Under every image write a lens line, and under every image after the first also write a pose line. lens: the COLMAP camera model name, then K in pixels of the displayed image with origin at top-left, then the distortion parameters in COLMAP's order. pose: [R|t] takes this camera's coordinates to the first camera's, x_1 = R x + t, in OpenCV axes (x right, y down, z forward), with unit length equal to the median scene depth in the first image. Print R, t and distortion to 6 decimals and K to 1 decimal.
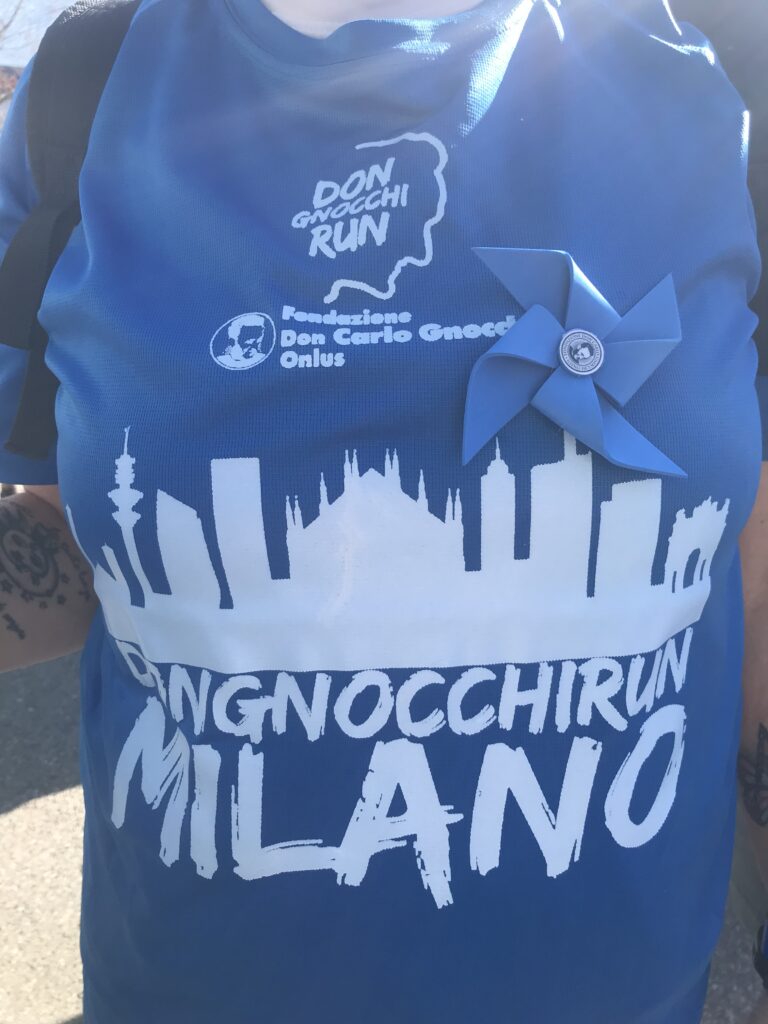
lens RADIAL K [[817.3, 0, 387.9], [0, 817.3, 512.1], [0, 0, 1]] dist [-0.000582, 0.004884]
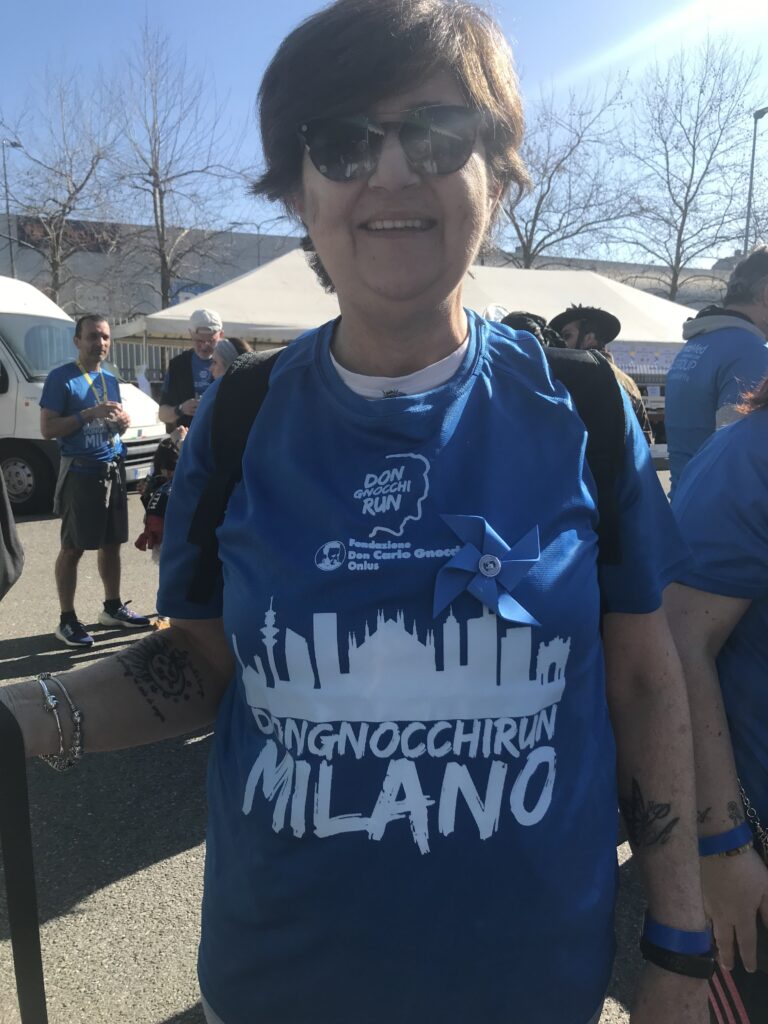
lens RADIAL K [[817.3, 0, 393.6], [0, 817.3, 488.2], [0, 0, 1]] dist [-0.000582, 0.004884]
pose [[0.999642, 0.012551, -0.023649, 0.031138], [-0.016835, 0.981495, -0.190745, 0.015273], [0.020818, 0.191075, 0.981355, -1.041889]]
